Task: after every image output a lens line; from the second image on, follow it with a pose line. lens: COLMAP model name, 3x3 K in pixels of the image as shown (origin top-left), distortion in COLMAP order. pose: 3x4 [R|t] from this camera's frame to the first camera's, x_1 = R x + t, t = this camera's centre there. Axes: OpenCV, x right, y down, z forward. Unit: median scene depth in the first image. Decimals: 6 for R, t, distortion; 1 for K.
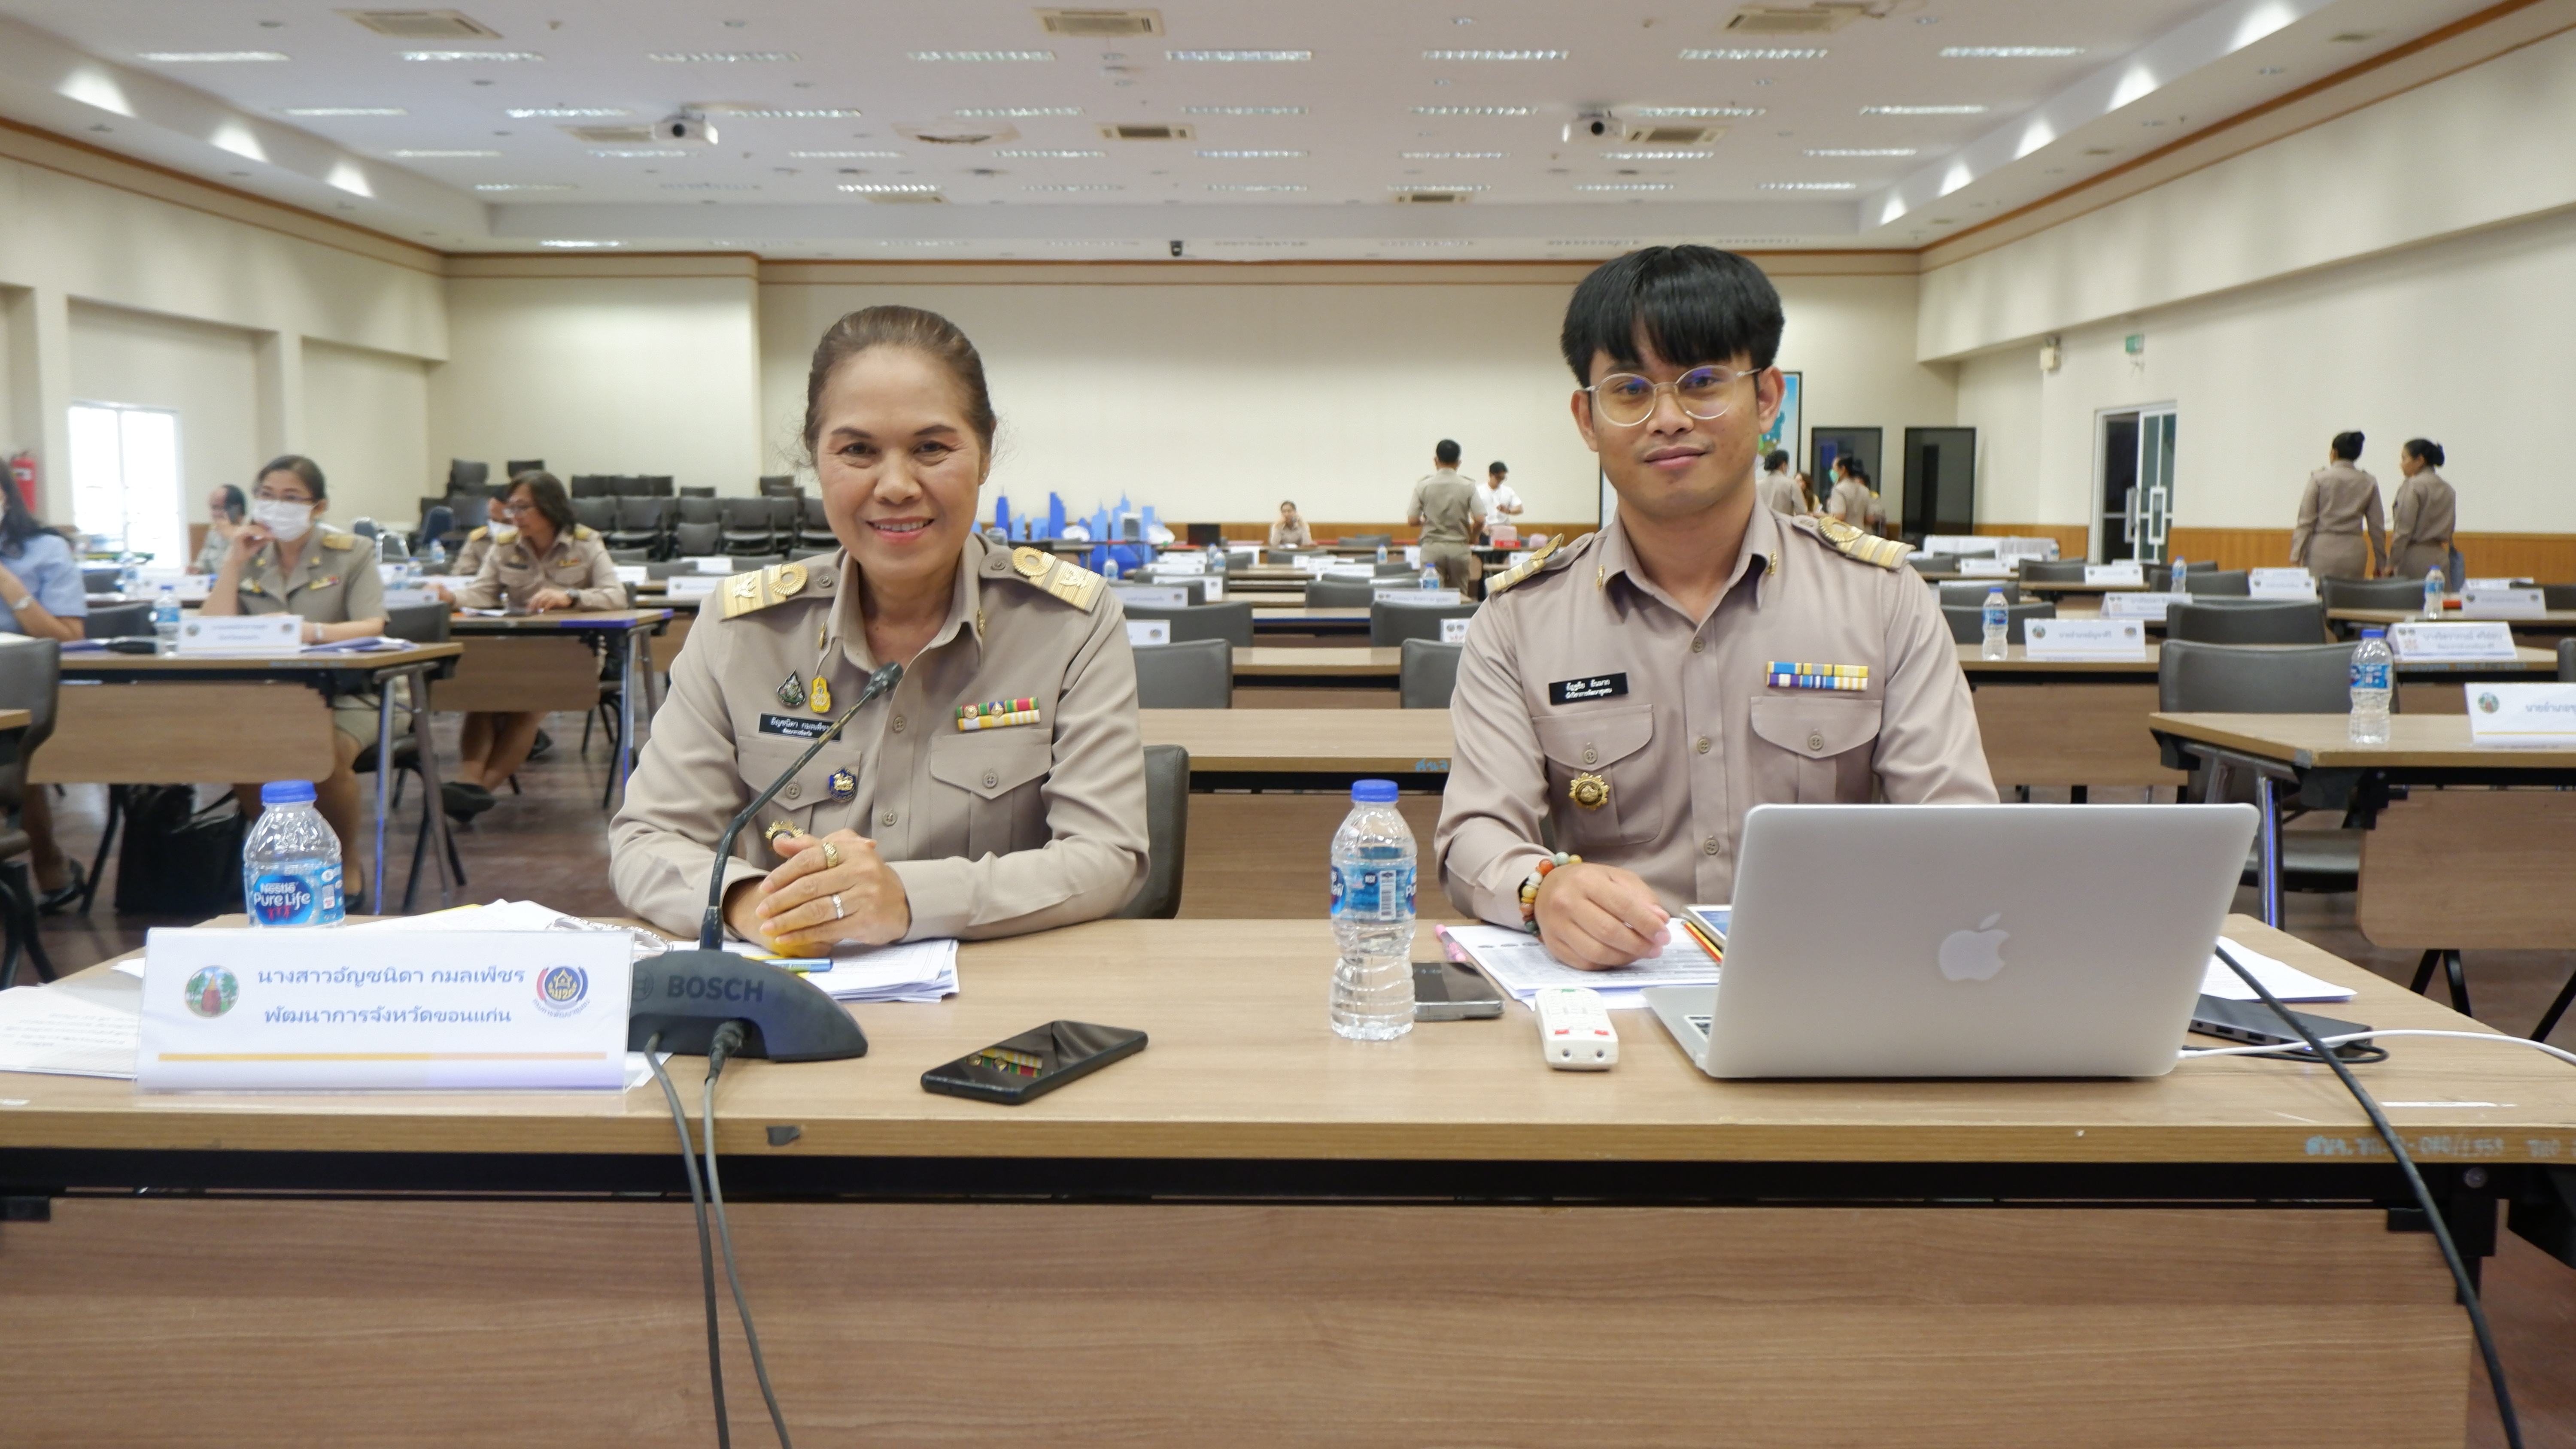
lens RADIAL K [[2087.6, 0, 1299.5], [0, 2087.6, 722.2], [0, 0, 1]] dist [0.004180, -0.014551]
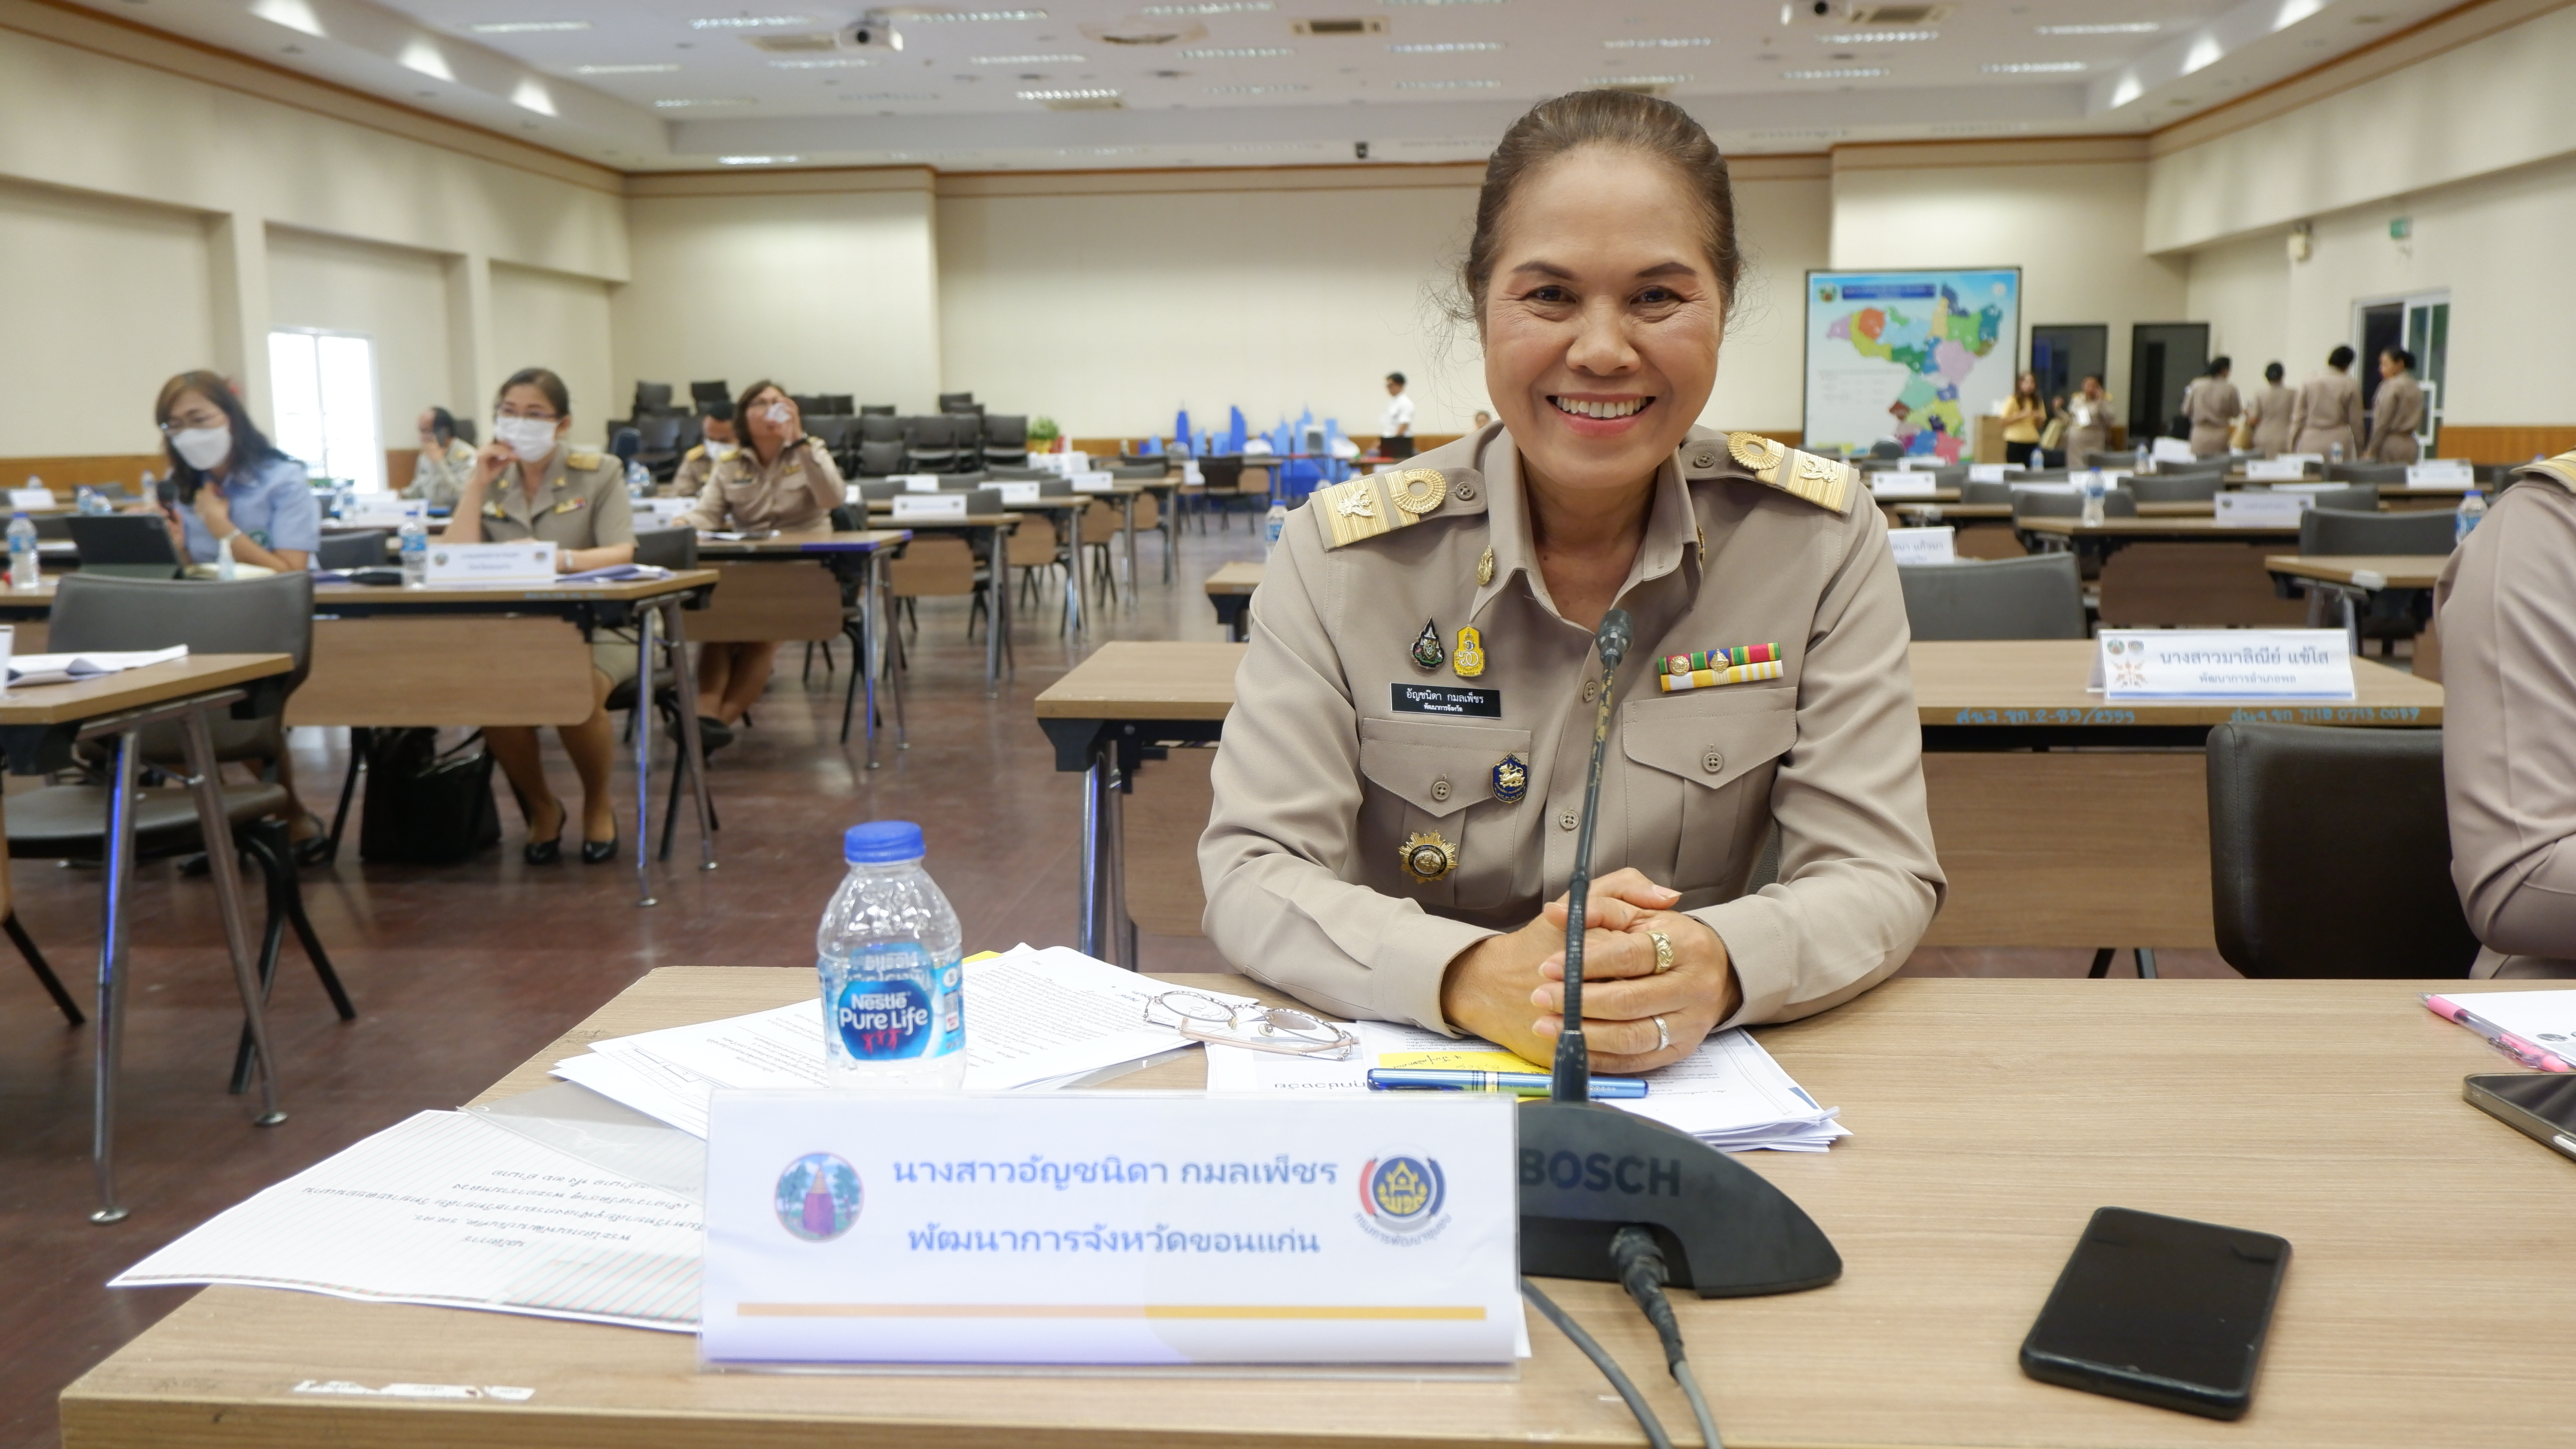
lens RADIAL K [[2087.6, 0, 1296.9], [0, 2087.6, 716.0], [0, 0, 1]] dist [0.004180, -0.014551]
pose [[0.997332, -0.003481, -0.072923, -0.025245], [0.006228, 0.999278, 0.037475, -0.002069], [0.072740, -0.037829, 0.996633, 0.031425]]
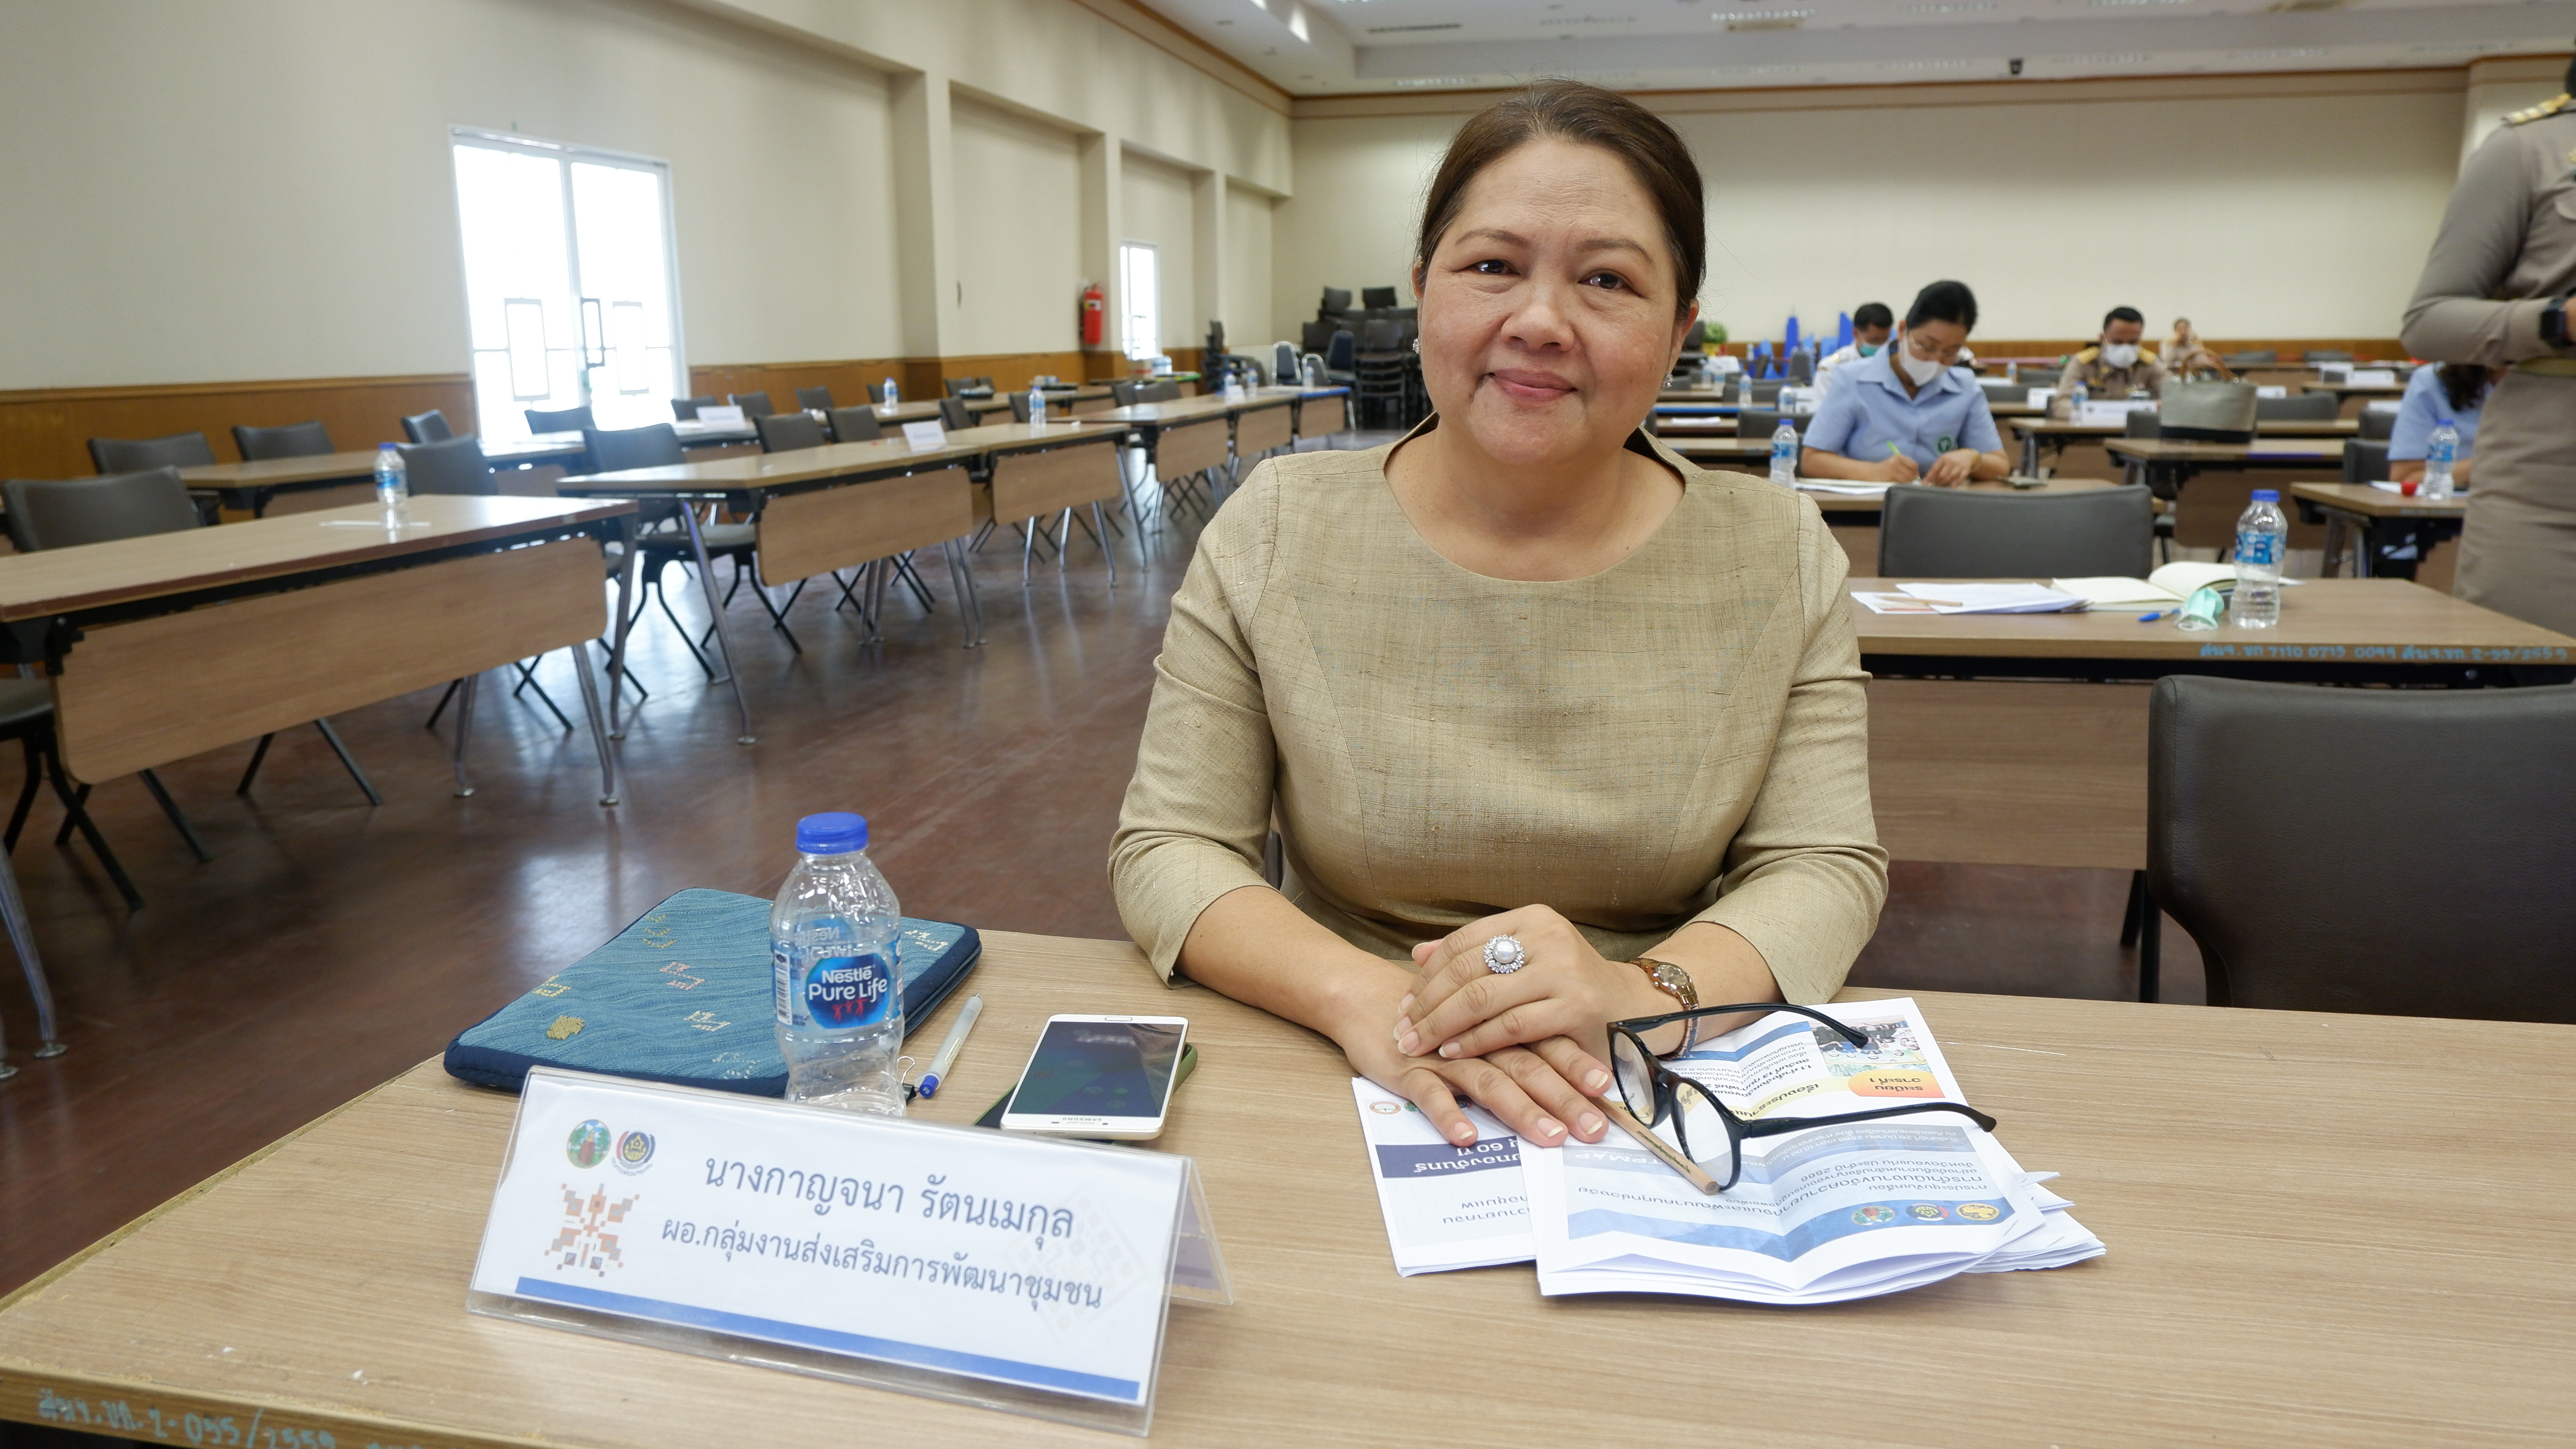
lens RADIAL K [[1833.2, 0, 1287.2], [0, 1833.2, 711.7], [0, 0, 1]] dist [-0.012541, -0.001064]
pose [[0.981813, 0.028943, -0.187632, -0.300449], [-0.009164, 0.994384, 0.105435, -0.007052], [0.189630, -0.101798, 0.976564, 0.042238]]
